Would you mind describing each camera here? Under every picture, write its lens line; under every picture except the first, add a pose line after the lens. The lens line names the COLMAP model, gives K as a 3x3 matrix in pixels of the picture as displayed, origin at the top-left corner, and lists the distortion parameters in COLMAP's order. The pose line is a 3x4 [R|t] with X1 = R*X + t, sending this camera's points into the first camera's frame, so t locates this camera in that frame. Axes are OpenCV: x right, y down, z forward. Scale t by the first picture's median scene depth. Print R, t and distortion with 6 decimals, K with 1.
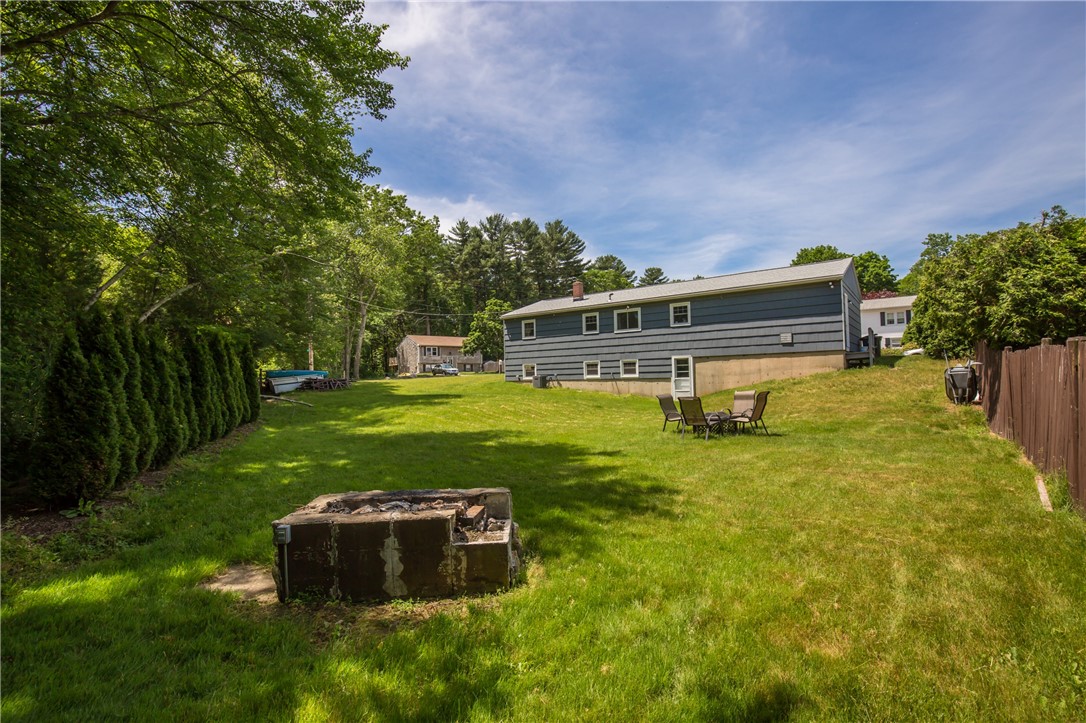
lens RADIAL K [[515.8, 0, 540.5], [0, 515.8, 361.2], [0, 0, 1]] dist [-0.029482, 0.001161]
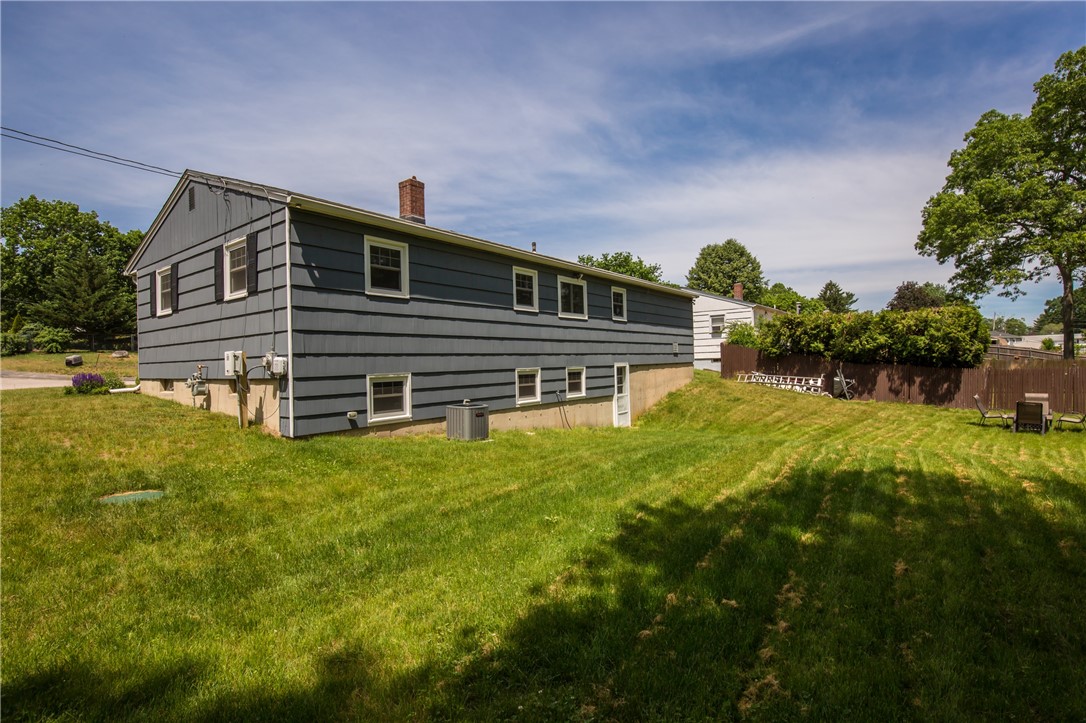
lens RADIAL K [[515.8, 0, 540.5], [0, 515.8, 361.2], [0, 0, 1]] dist [-0.029482, 0.001161]
pose [[-0.019146, 0.032964, 0.999273, -0.398844], [0.001481, 0.999456, -0.032942, 0.009576], [-0.999816, 0.000850, -0.019185, 1.039626]]
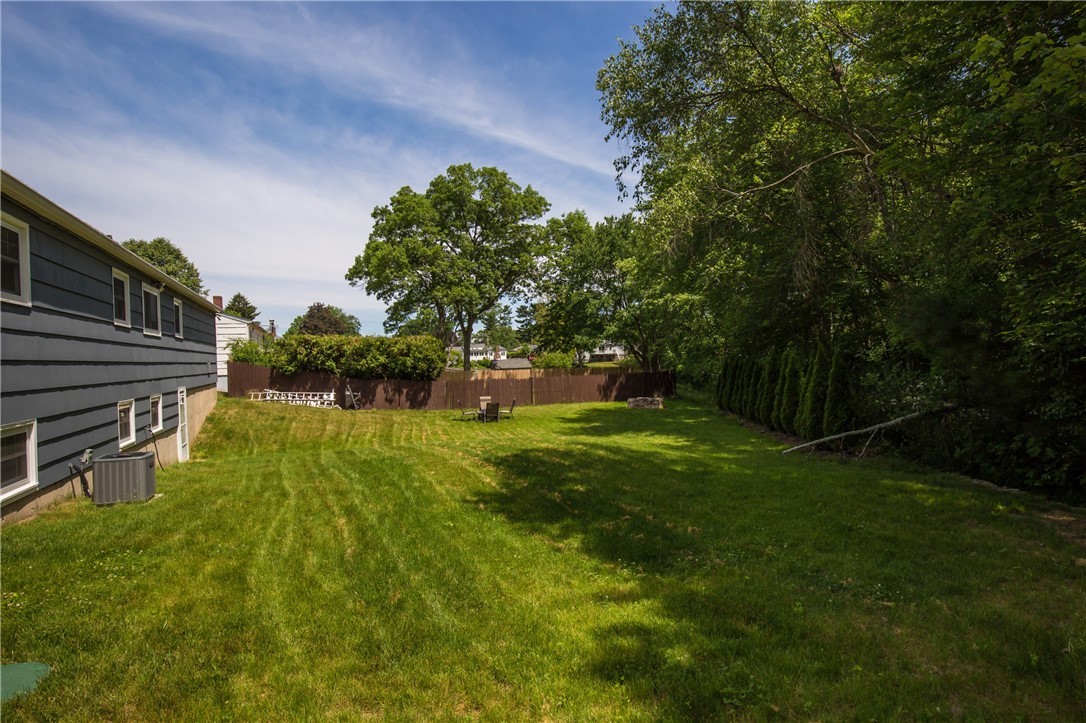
lens RADIAL K [[515.8, 0, 540.5], [0, 515.8, 361.2], [0, 0, 1]] dist [-0.029482, 0.001161]
pose [[-0.881429, 0.054094, 0.469209, -0.353200], [0.046307, 0.998531, -0.028129, -0.004263], [-0.470042, -0.003066, -0.882639, 1.229650]]
